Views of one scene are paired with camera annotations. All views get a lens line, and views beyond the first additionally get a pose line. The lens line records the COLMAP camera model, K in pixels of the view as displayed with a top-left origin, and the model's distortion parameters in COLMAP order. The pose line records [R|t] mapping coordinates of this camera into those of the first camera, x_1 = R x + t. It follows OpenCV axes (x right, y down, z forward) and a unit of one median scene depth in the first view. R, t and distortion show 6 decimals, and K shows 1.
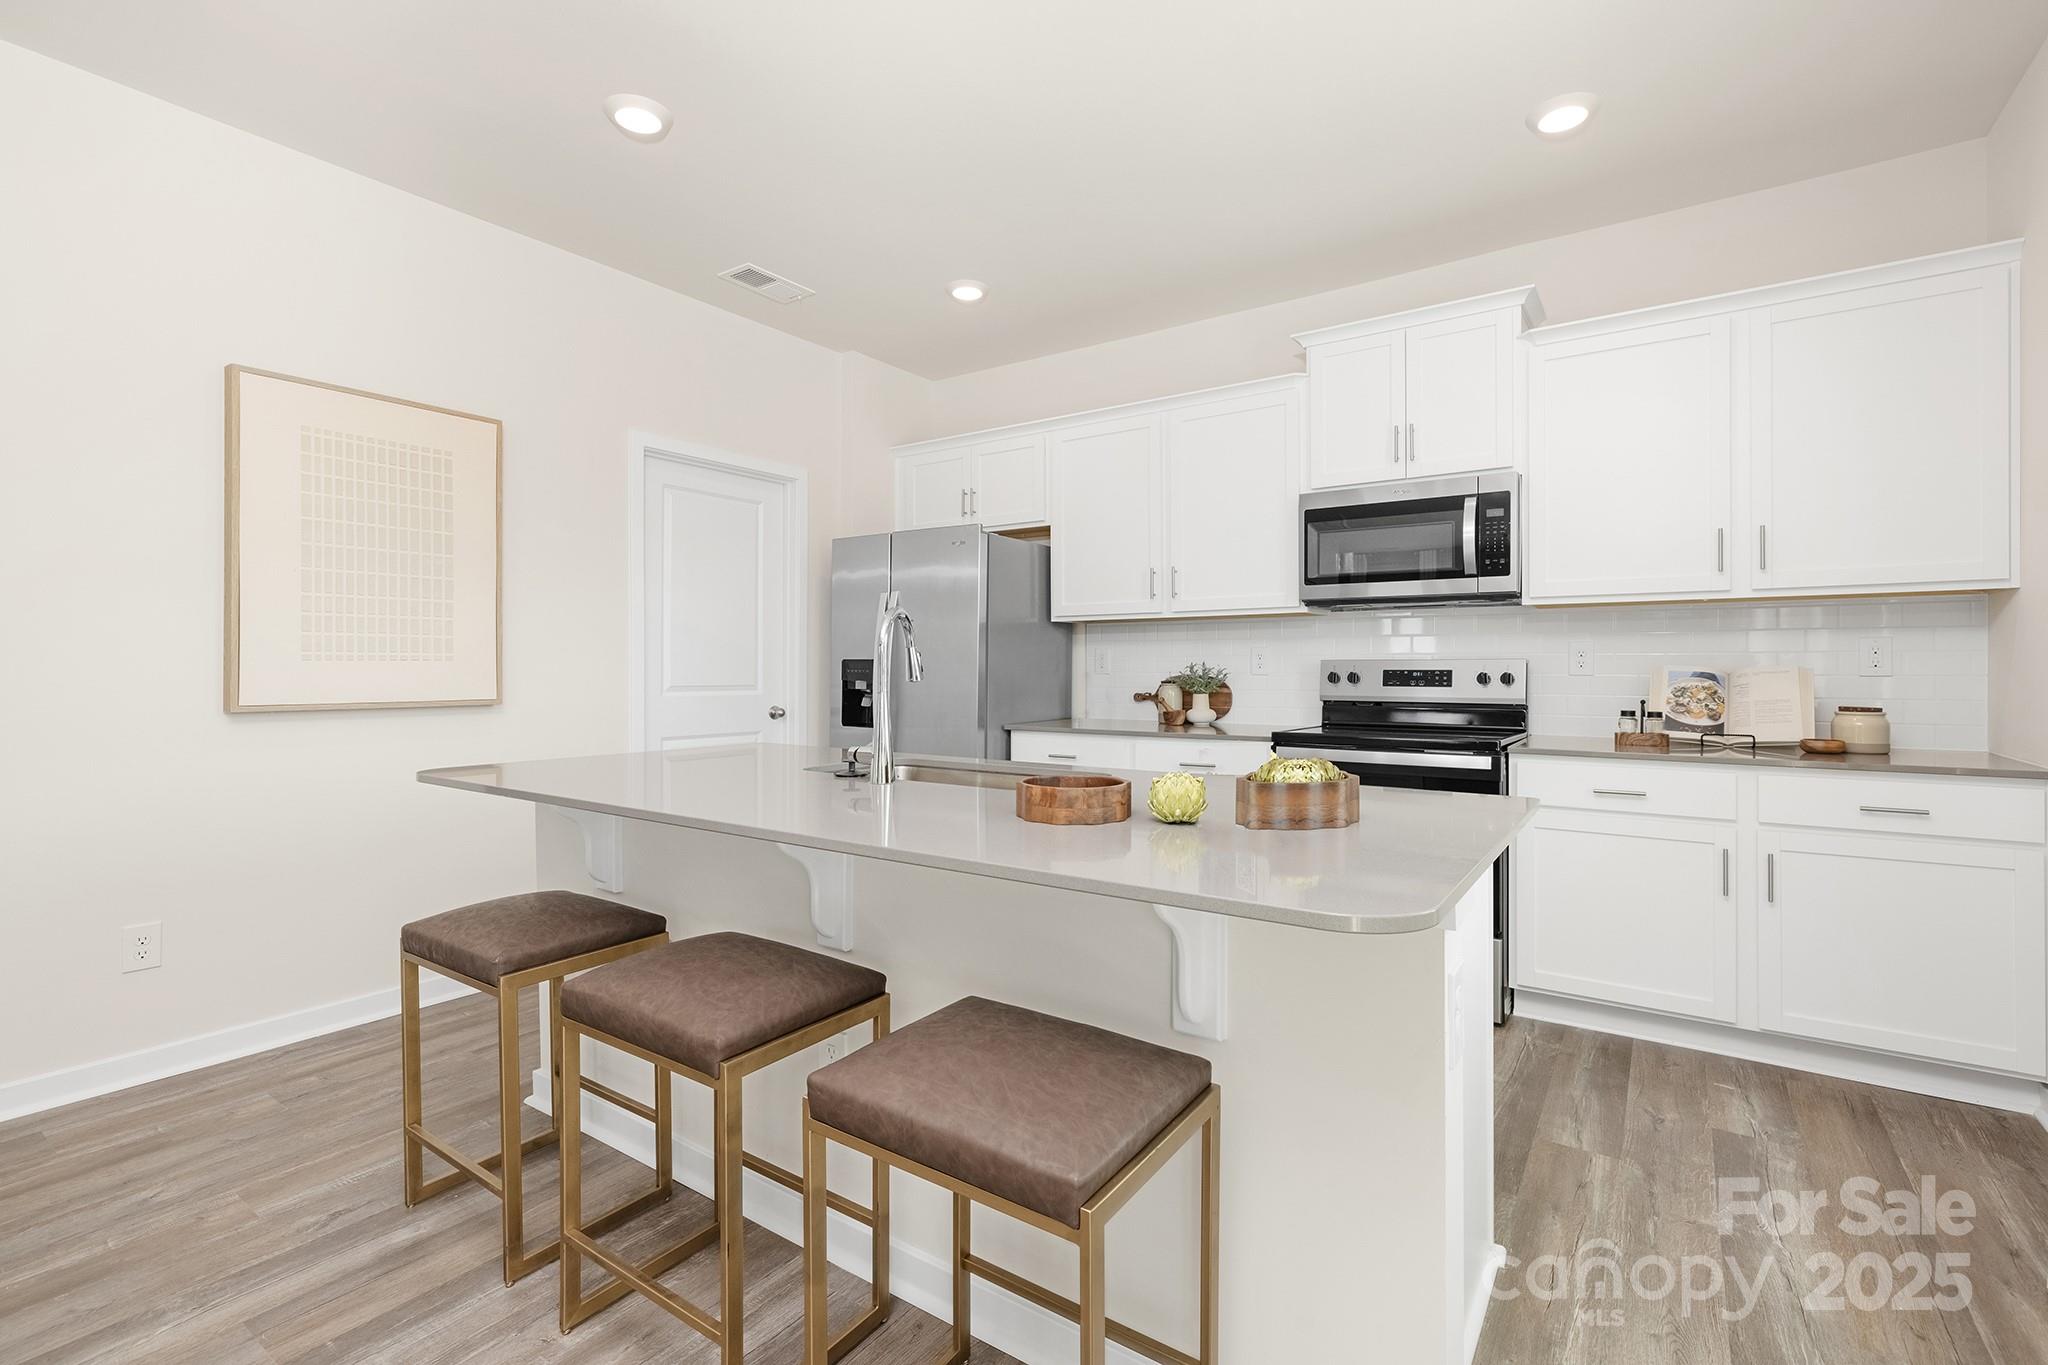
lens RADIAL K [[925.3, 0, 1022.1], [0, 925.3, 666.4], [0, 0, 1]] dist [-0.002505, -0.000380]
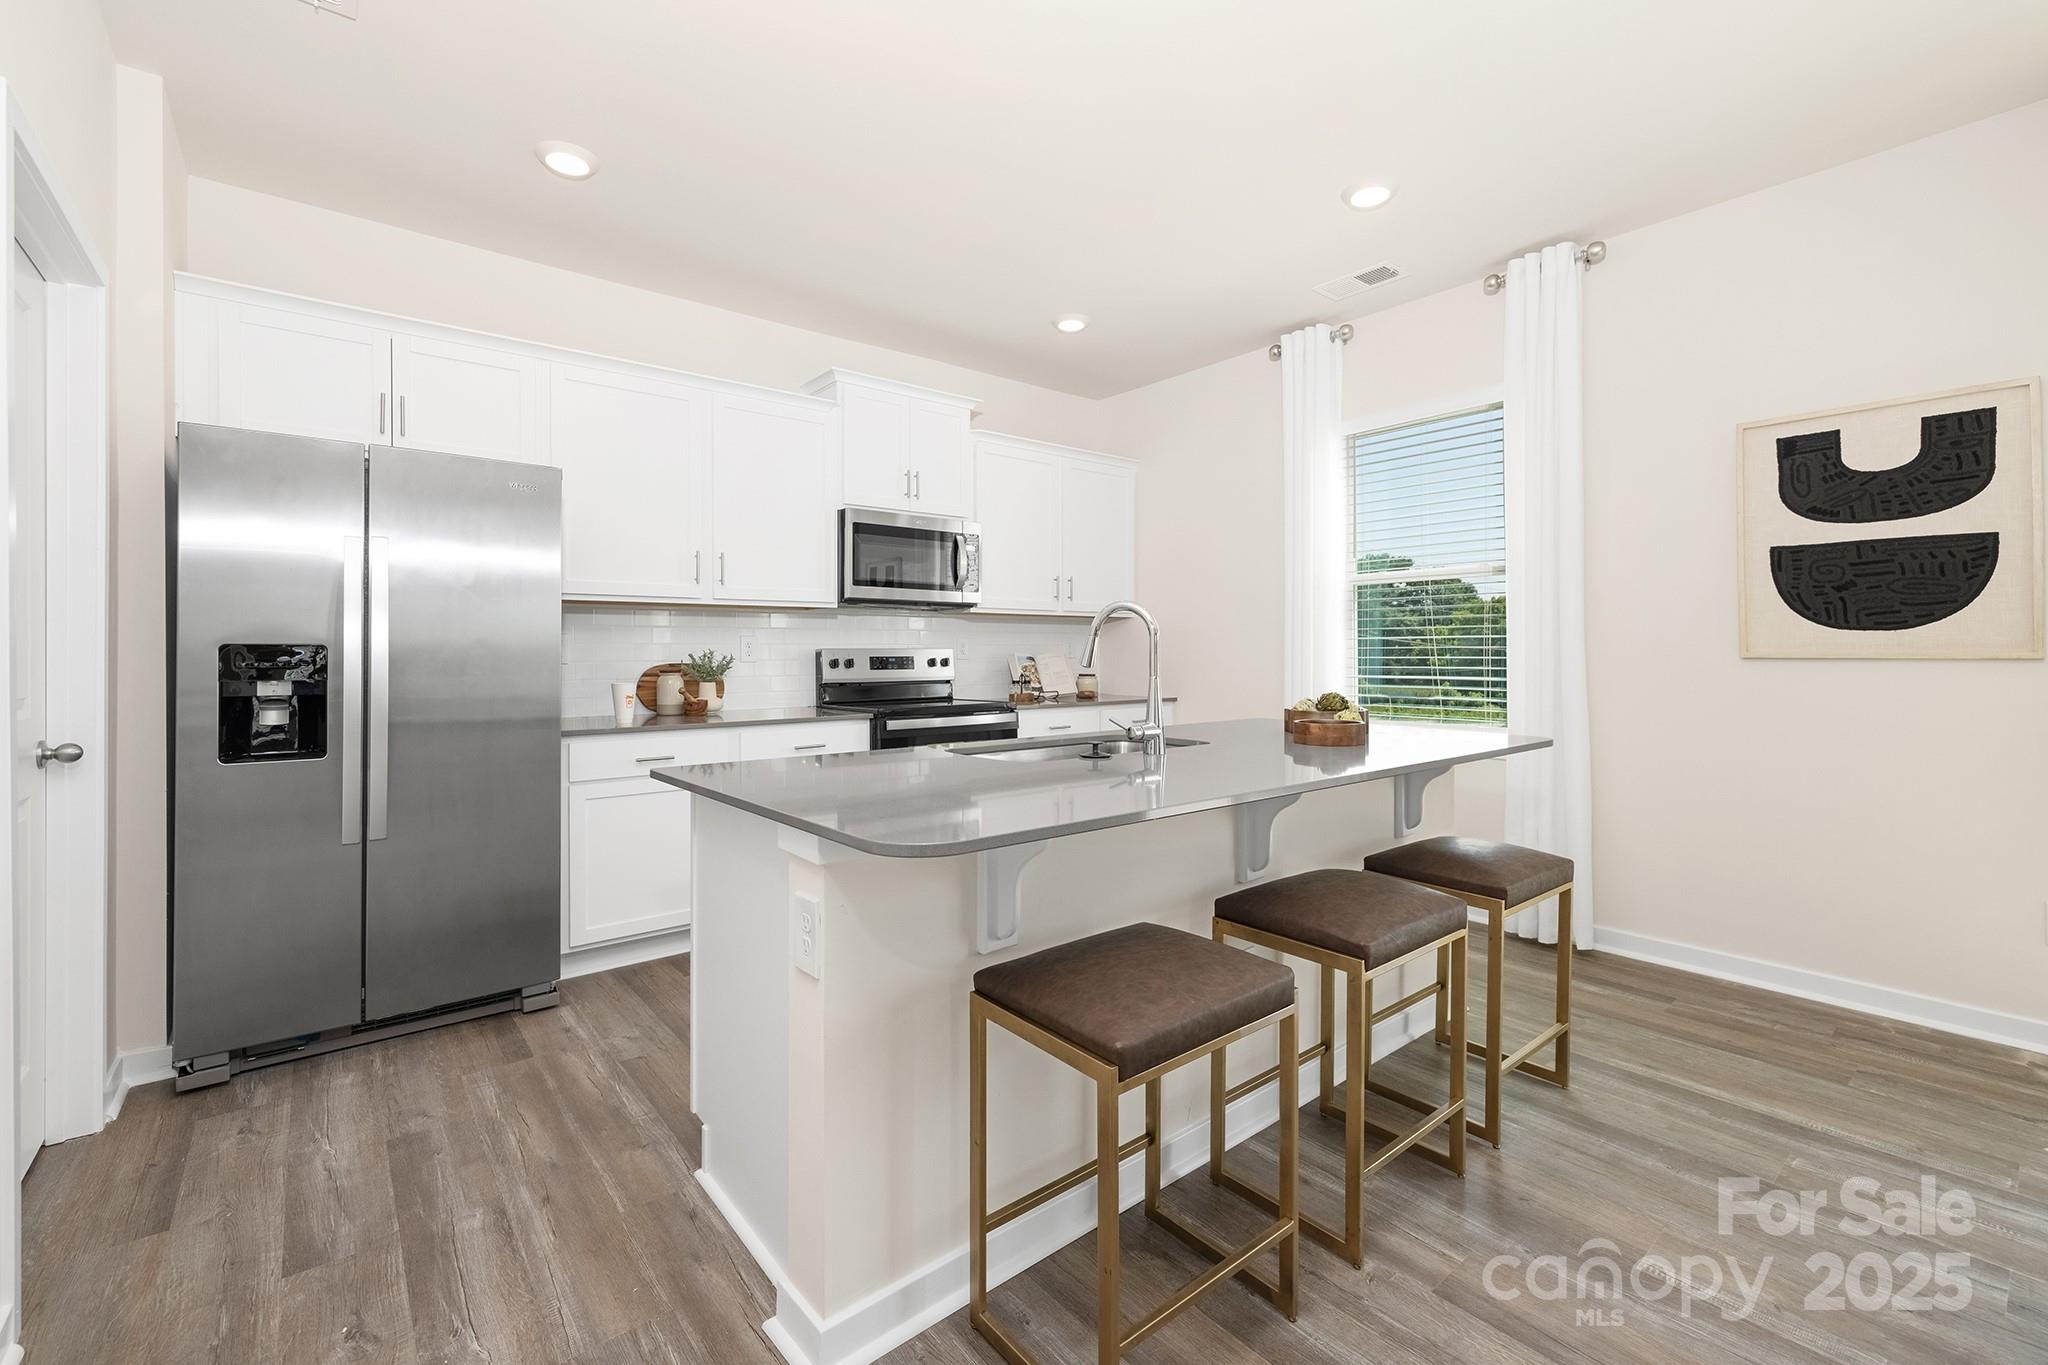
lens RADIAL K [[864.9, 0, 1021.2], [0, 864.9, 669.0], [0, 0, 1]] dist [0.004535, 0.000215]
pose [[0.274774, -0.017423, 0.961351, -0.745787], [0.004310, 0.999848, 0.016889, 0.001513], [-0.961499, -0.000498, 0.274808, 0.523734]]
